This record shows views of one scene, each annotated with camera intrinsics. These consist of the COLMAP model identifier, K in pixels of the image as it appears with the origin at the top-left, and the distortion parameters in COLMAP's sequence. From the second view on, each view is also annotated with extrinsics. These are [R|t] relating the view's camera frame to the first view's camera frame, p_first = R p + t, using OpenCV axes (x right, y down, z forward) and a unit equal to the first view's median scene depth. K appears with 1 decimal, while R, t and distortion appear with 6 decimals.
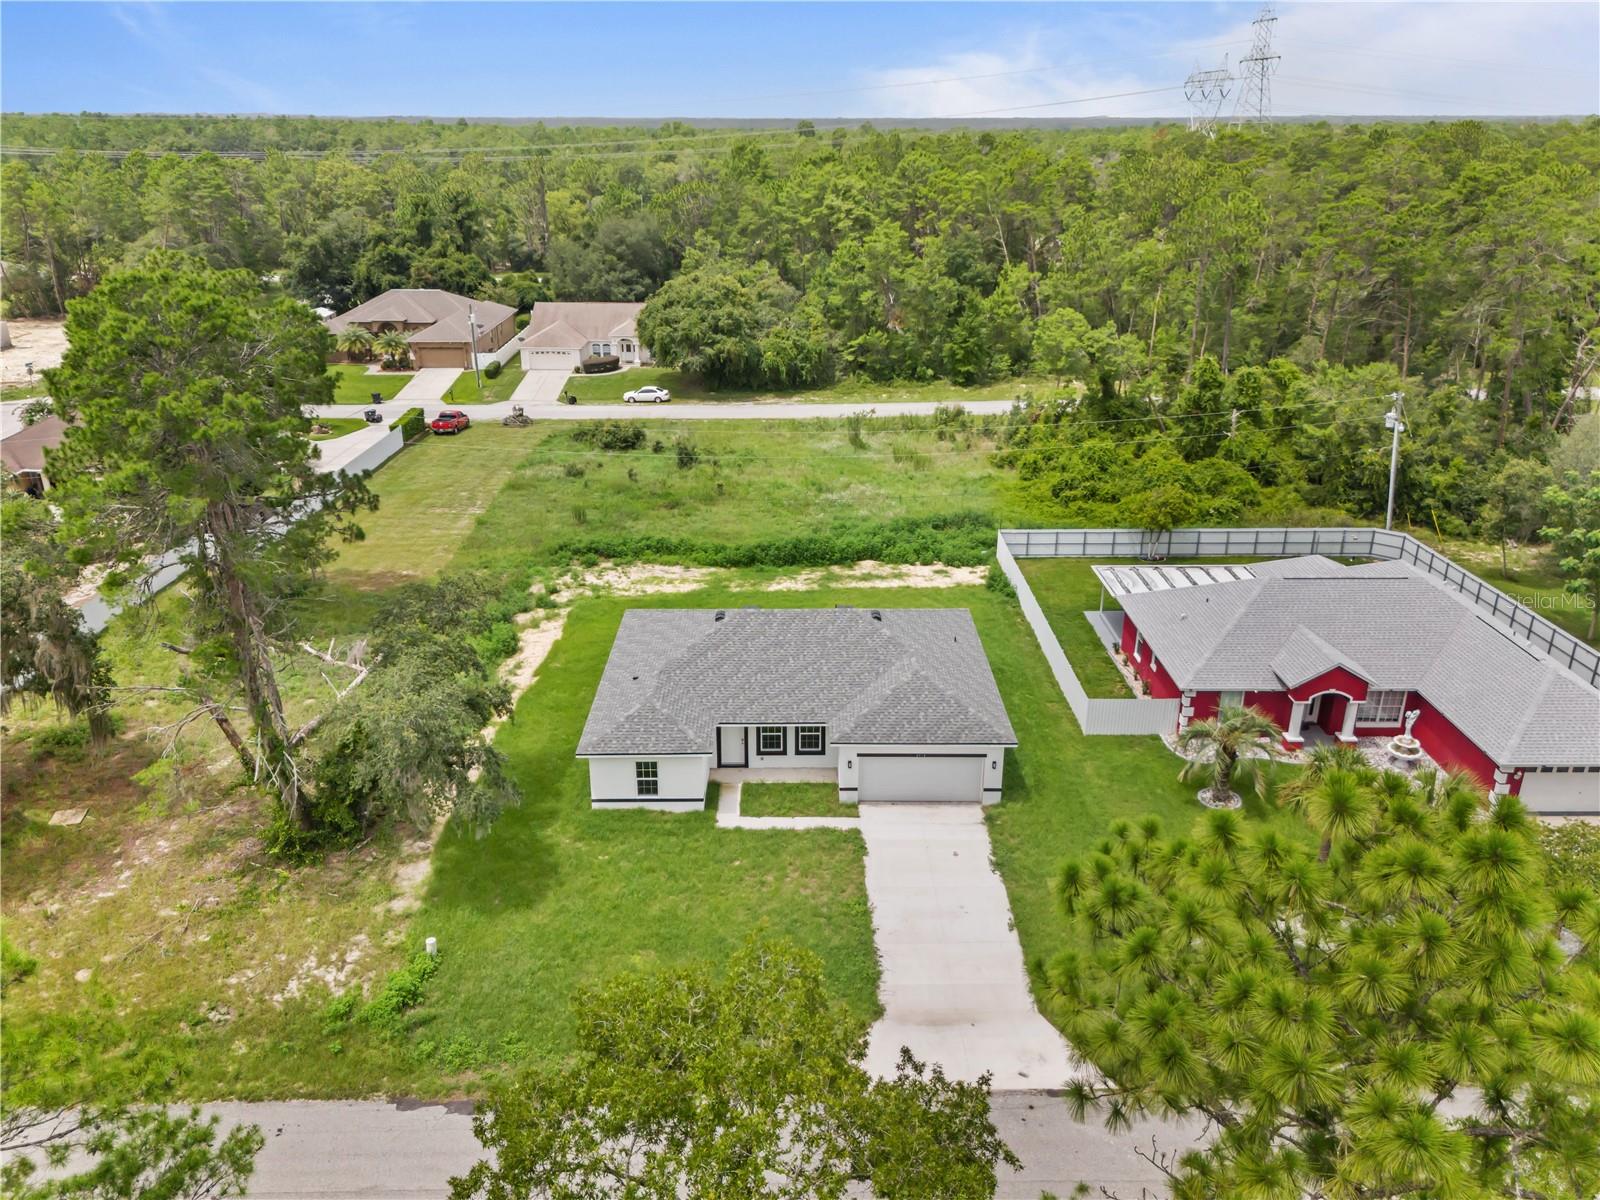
lens RADIAL K [[1175.7, 0, 800.0], [0, 1175.7, 600.0], [0, 0, 1]] dist [0.070902, -0.089139]
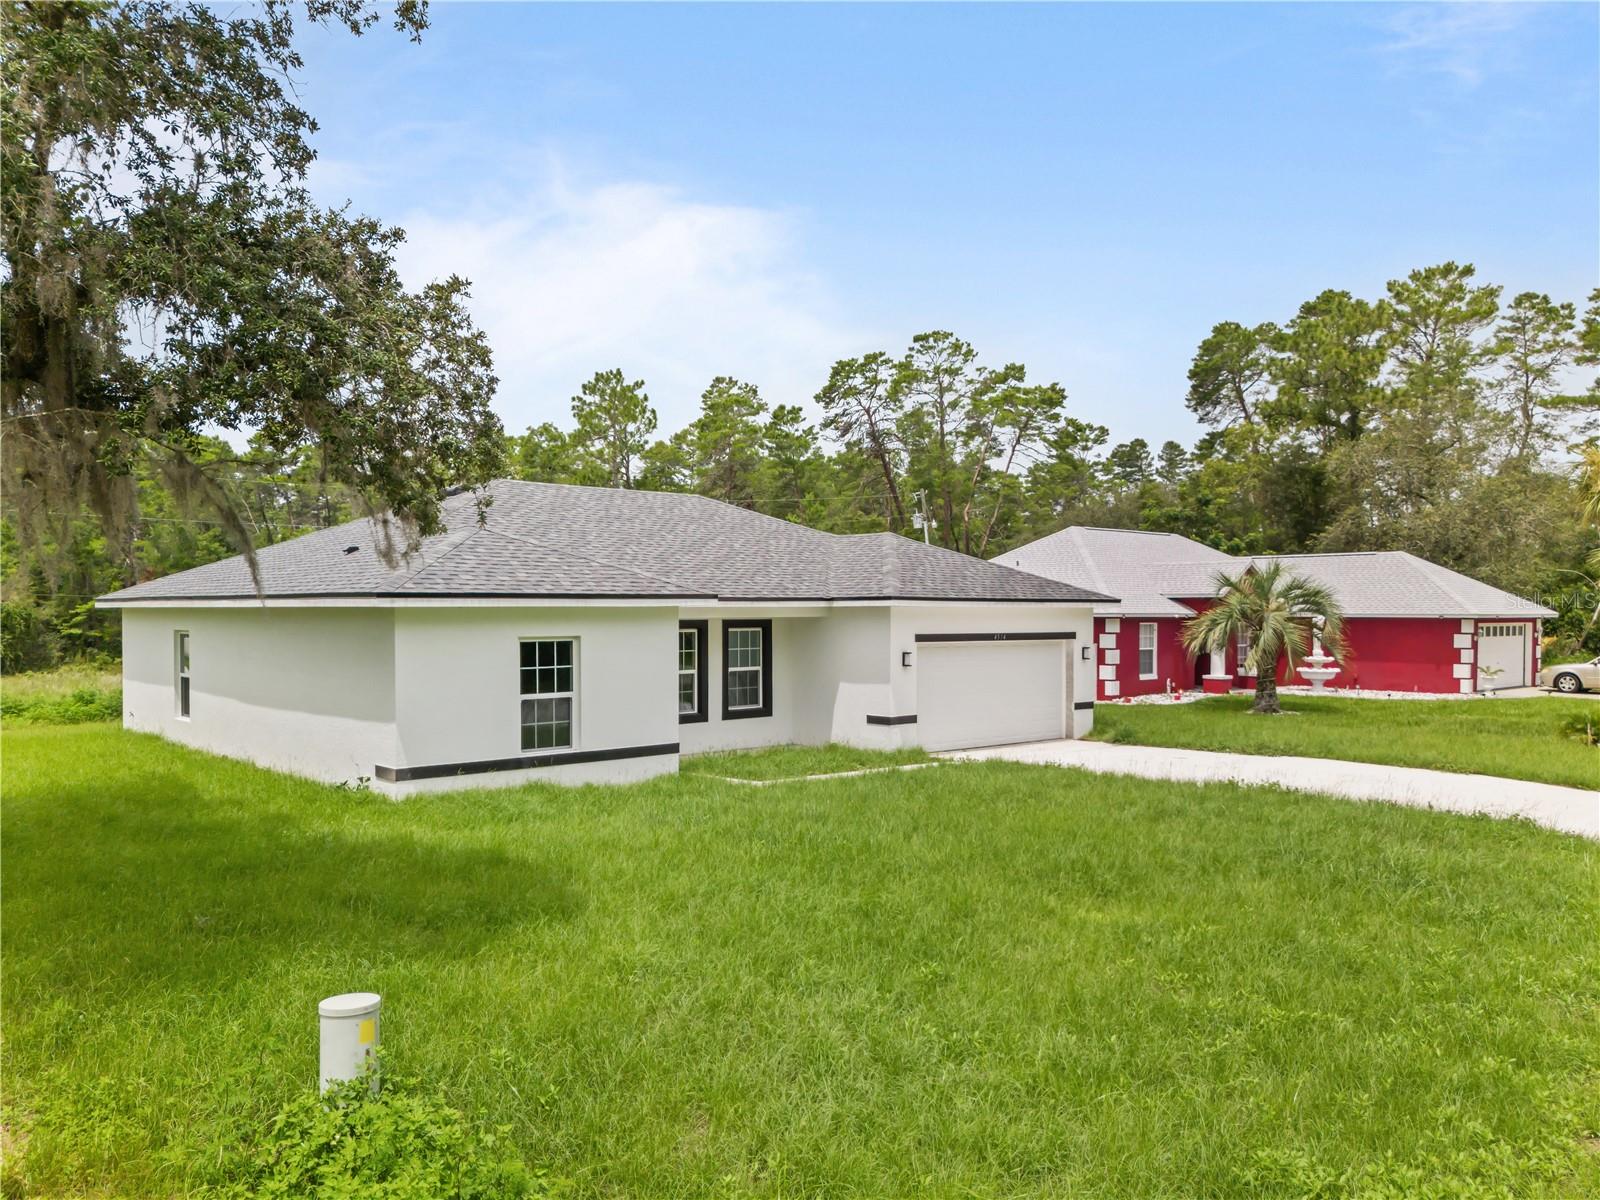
lens RADIAL K [[1199.8, 0, 800.0], [0, 1199.8, 600.0], [0, 0, 1]] dist [-0.002765, -0.000363]
pose [[0.753087, 0.004569, 0.657905, -0.188184], [0.247295, 0.924683, -0.289494, 0.150610], [-0.609676, 0.380711, 0.695237, 0.414517]]
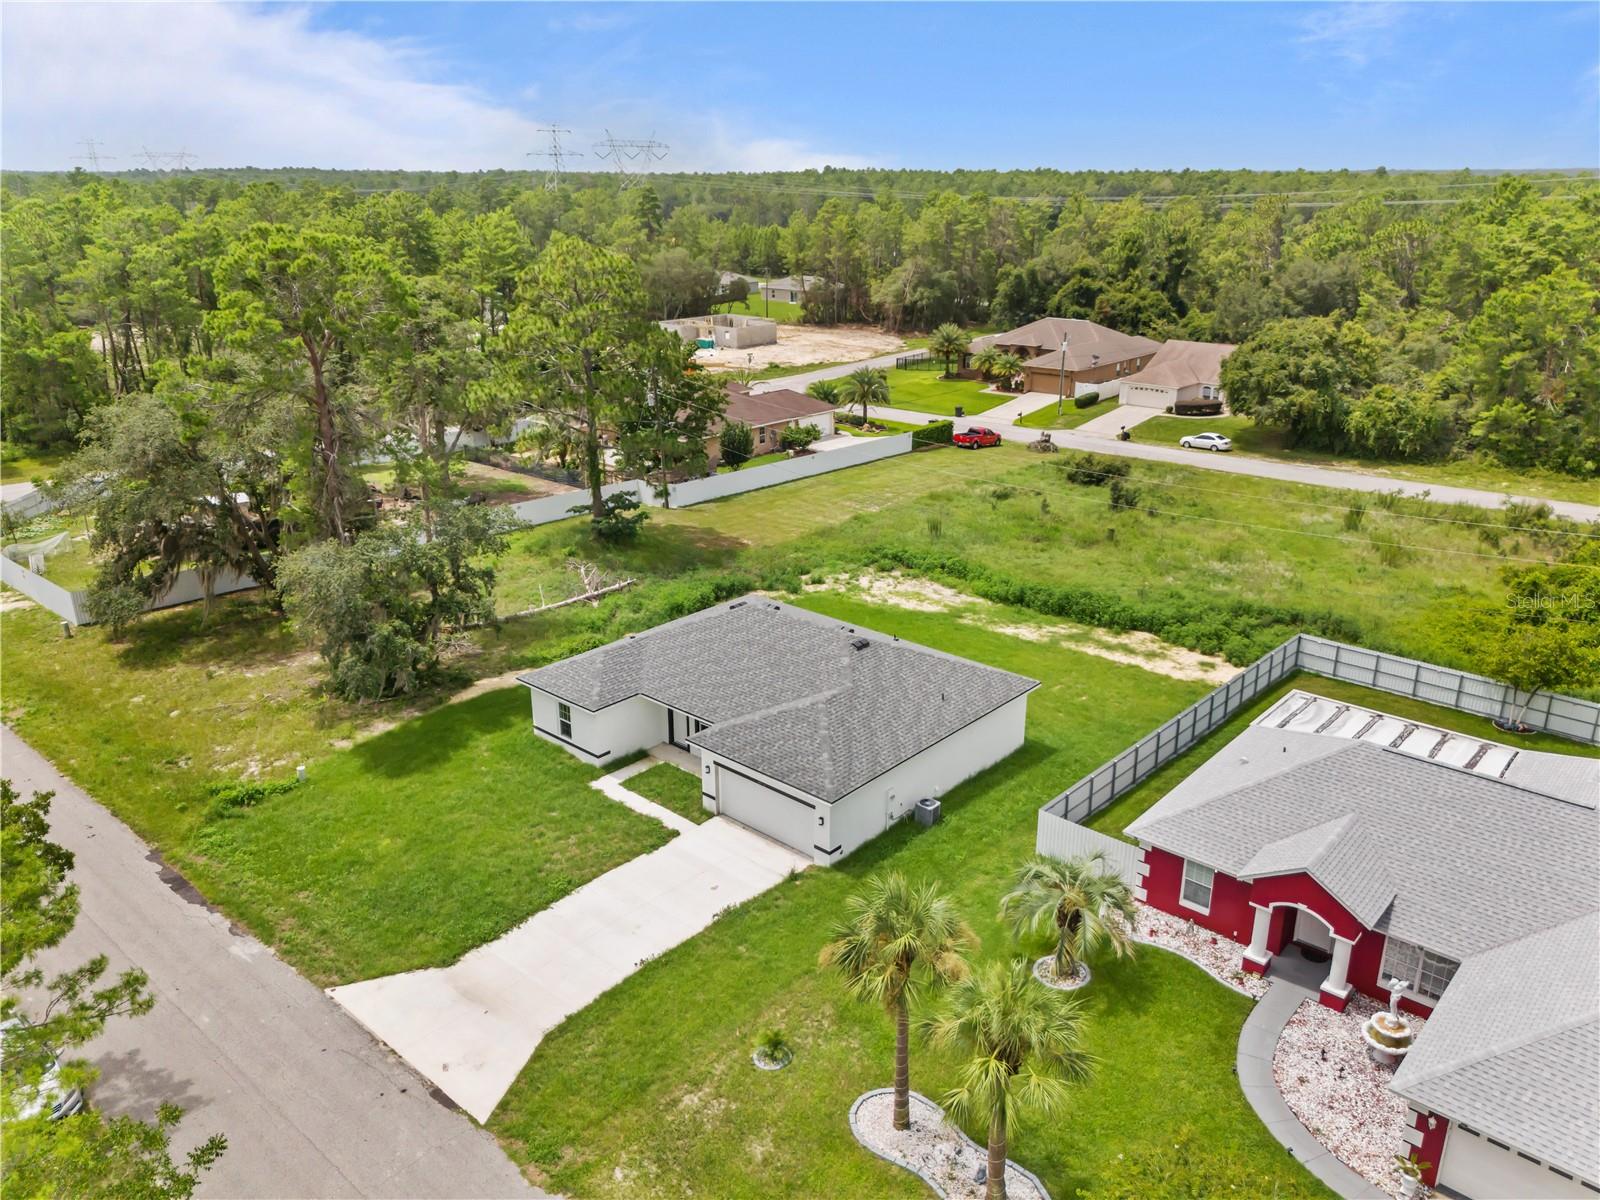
lens RADIAL K [[1175.7, 0, 800.0], [0, 1175.7, 600.0], [0, 0, 1]] dist [0.070902, -0.089139]
pose [[0.738497, 0.223207, -0.636240, 0.414504], [-0.248713, 0.967252, 0.050647, -0.037753], [0.626709, 0.120839, 0.769827, 0.176244]]
